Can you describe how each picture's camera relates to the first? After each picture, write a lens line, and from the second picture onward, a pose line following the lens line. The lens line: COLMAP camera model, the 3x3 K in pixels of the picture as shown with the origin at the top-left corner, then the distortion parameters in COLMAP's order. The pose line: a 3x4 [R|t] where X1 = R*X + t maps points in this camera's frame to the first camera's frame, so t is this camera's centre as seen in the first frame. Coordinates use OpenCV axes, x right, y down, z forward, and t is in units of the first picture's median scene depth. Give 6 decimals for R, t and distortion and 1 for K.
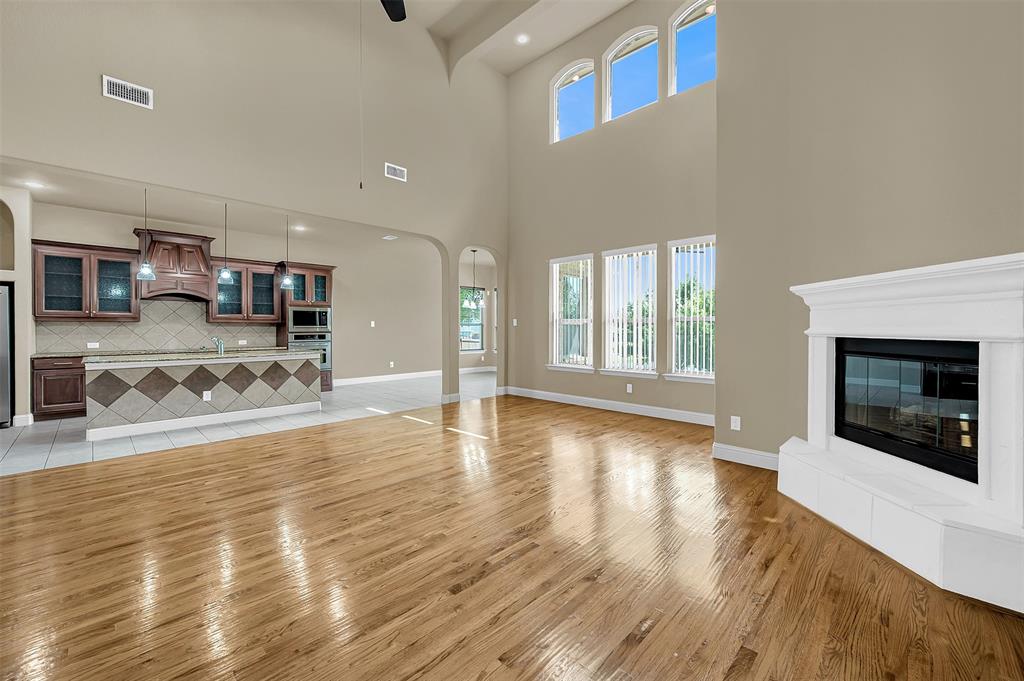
lens RADIAL K [[416.6, 0, 510.6], [0, 416.6, 326.4], [0, 0, 1]] dist [0.014207, -0.000044]
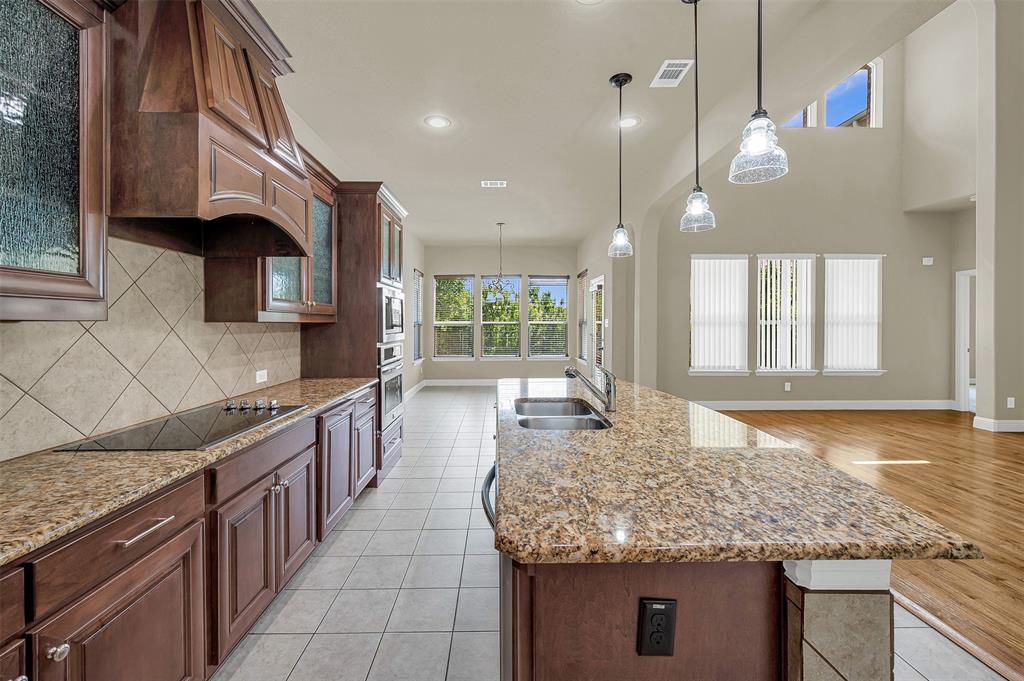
lens RADIAL K [[416.6, 0, 510.6], [0, 416.6, 326.4], [0, 0, 1]] dist [0.014207, -0.000044]
pose [[0.702780, -0.005345, 0.711388, -0.937729], [-0.000240, 0.999970, 0.007751, -0.010804], [-0.711408, -0.005617, 0.702757, 0.736195]]
